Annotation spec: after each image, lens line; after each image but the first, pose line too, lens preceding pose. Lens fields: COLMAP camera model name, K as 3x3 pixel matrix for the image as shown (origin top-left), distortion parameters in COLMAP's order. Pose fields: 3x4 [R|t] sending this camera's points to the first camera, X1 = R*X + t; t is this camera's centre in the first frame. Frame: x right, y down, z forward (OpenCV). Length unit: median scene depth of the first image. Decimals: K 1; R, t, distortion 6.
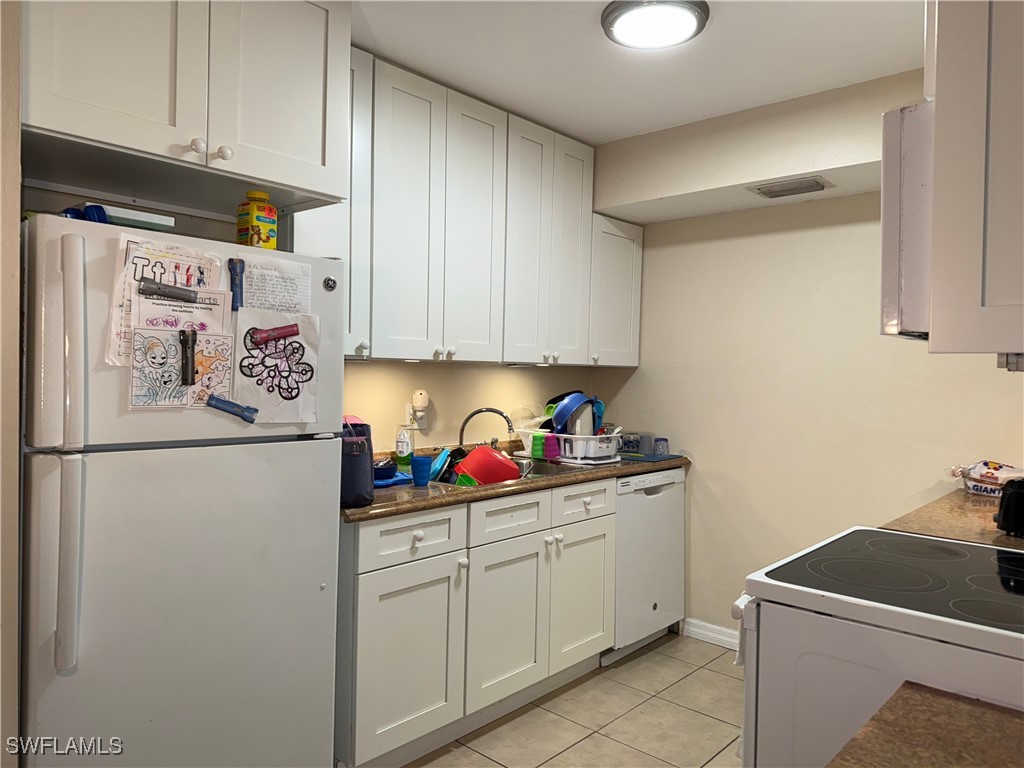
lens RADIAL K [[792.4, 0, 575.2], [0, 792.4, 367.9], [0, 0, 1]] dist [0.054741, -0.003936]
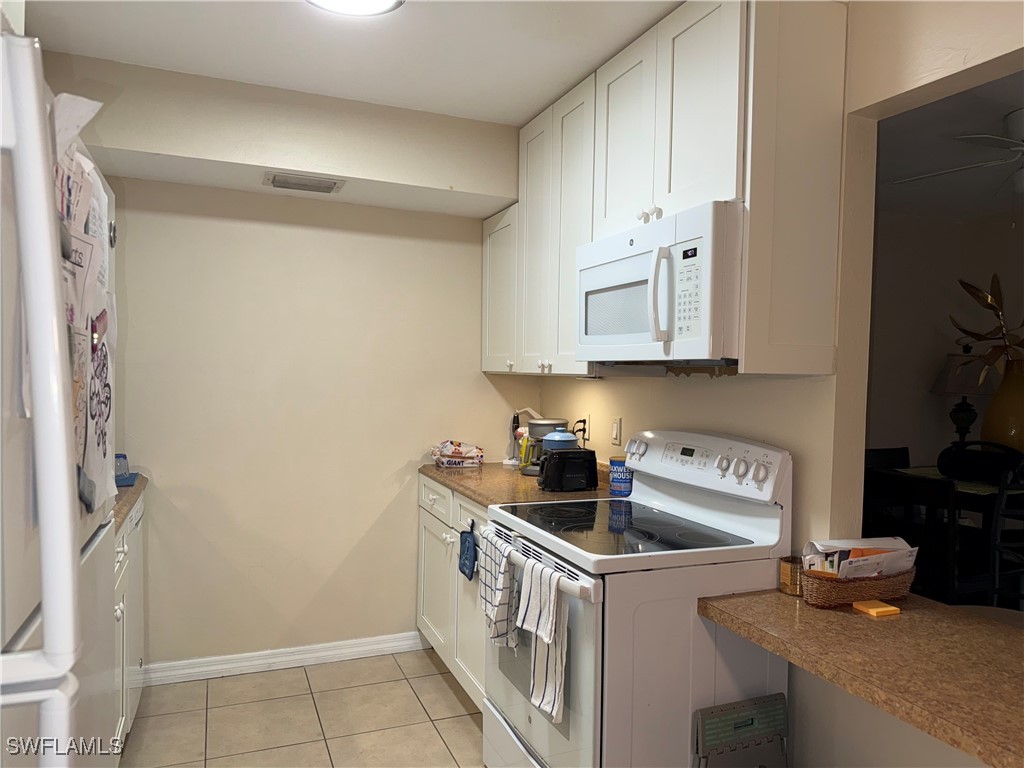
lens RADIAL K [[733.2, 0, 512.0], [0, 733.2, 384.0], [0, 0, 1]] dist [0.058982, -0.071055]
pose [[0.433144, -0.027353, 0.900909, -0.492772], [-0.010169, 0.999327, 0.035231, -0.015182], [-0.901267, -0.024421, 0.432575, 0.418300]]
